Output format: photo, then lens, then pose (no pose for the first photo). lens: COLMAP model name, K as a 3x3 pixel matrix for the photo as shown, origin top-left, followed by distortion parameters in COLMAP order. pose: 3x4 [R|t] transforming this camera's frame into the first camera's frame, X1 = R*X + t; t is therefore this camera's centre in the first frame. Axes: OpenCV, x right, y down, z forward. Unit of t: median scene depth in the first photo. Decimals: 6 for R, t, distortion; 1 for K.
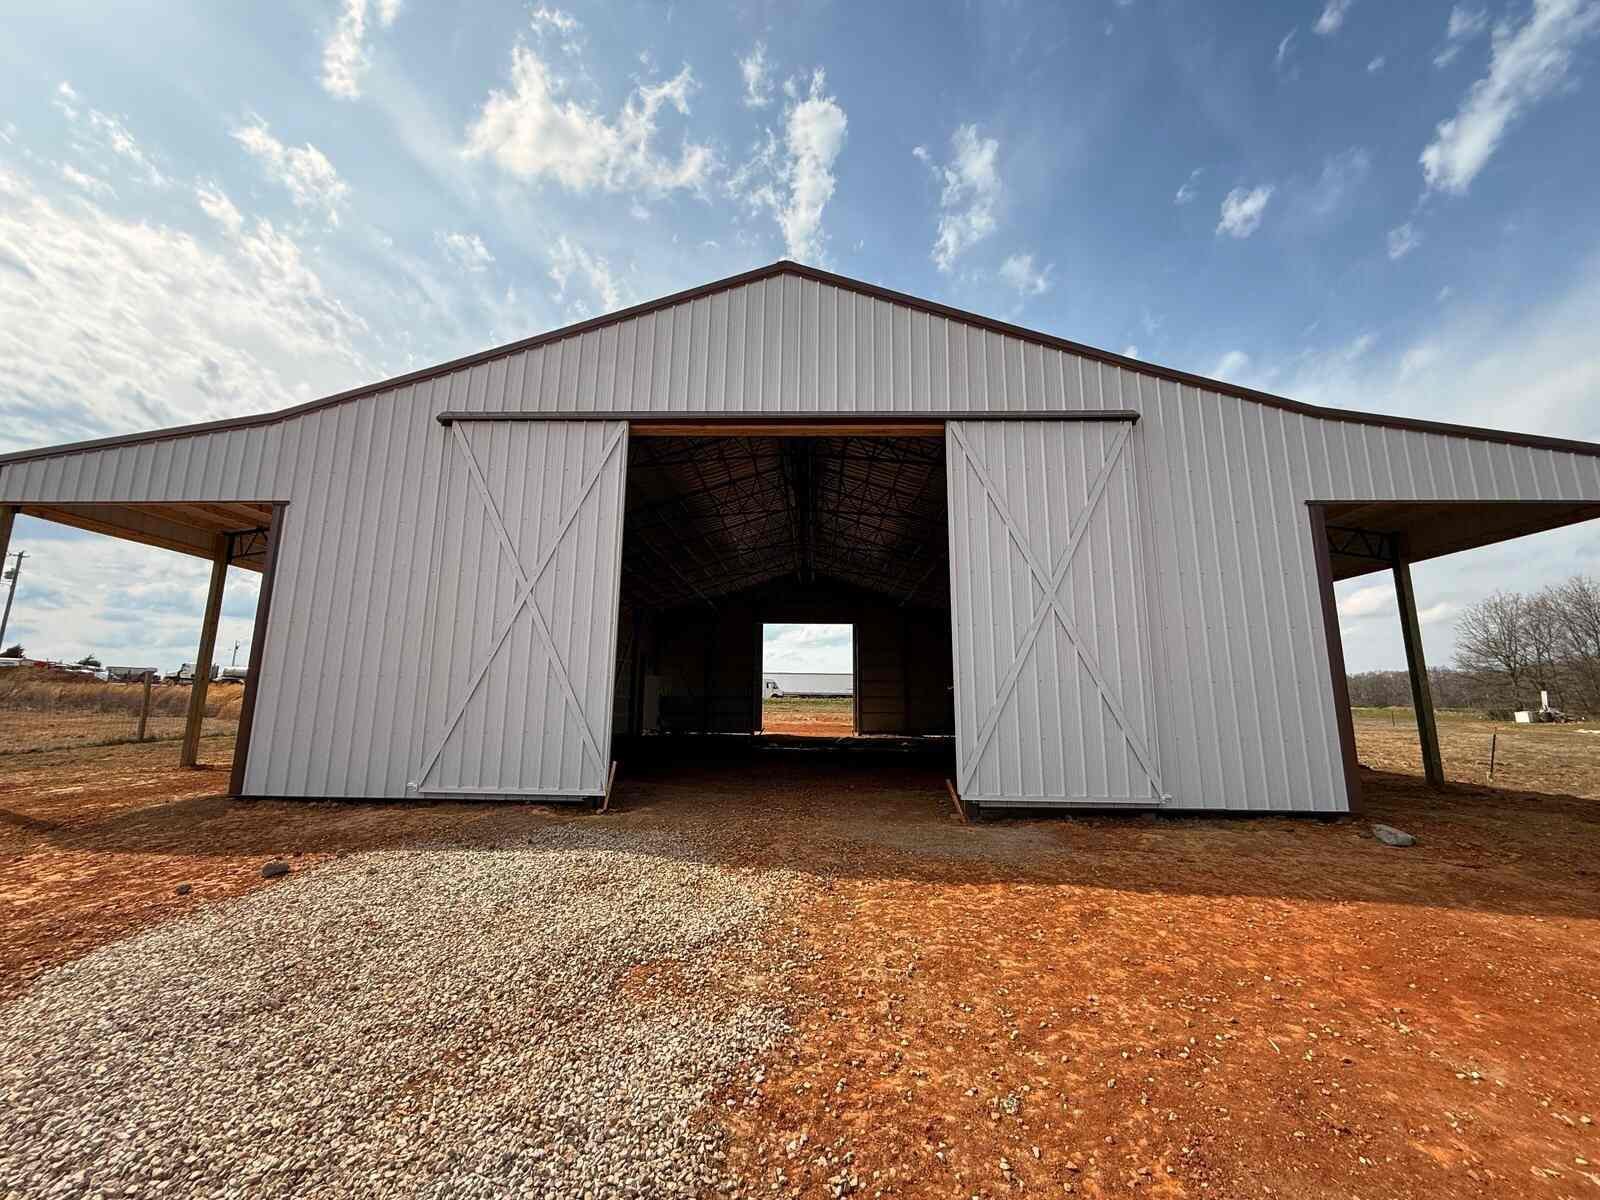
lens RADIAL K [[646.7, 0, 794.3], [0, 646.7, 603.6], [0, 0, 1]] dist [0.000160, 0.000067]
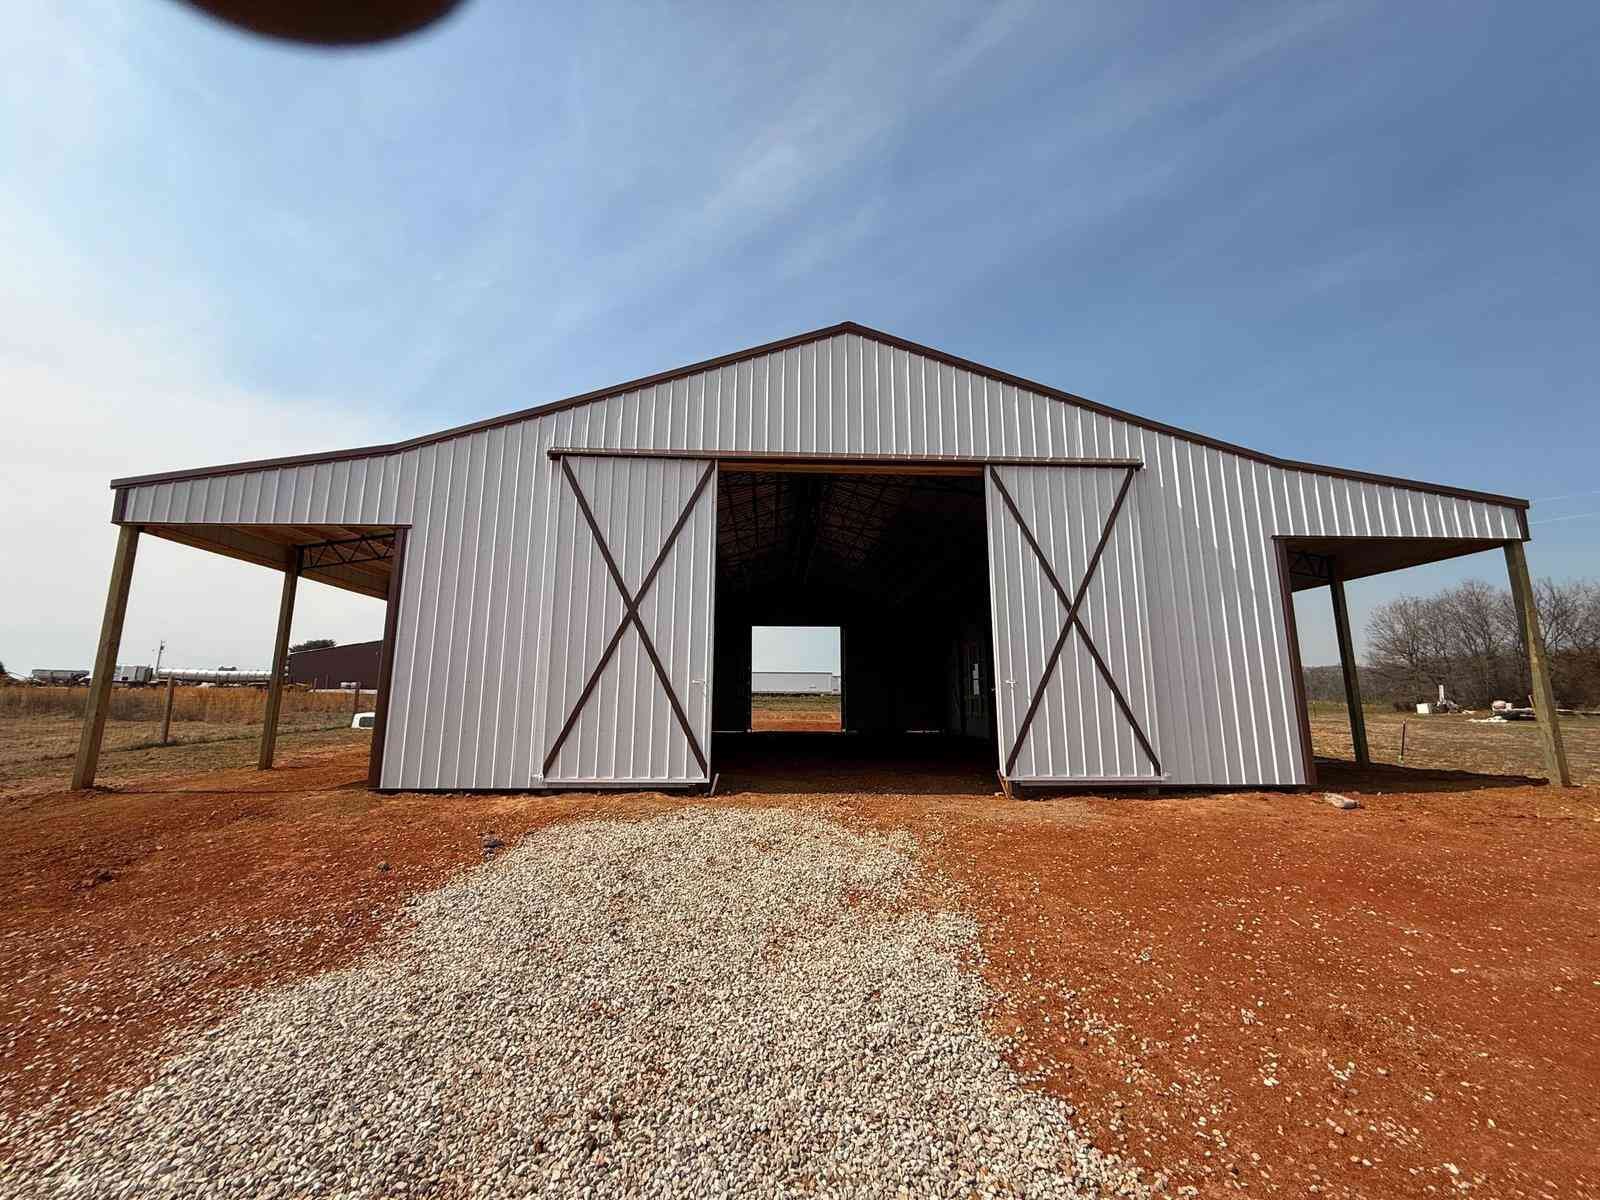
lens RADIAL K [[646.7, 0, 794.3], [0, 646.7, 603.6], [0, 0, 1]] dist [0.000160, 0.000067]
pose [[0.997223, 0.002402, 0.074438, -0.181318], [-0.002570, 0.999994, 0.002159, -0.023846], [-0.074433, -0.002344, 0.997223, -0.143291]]
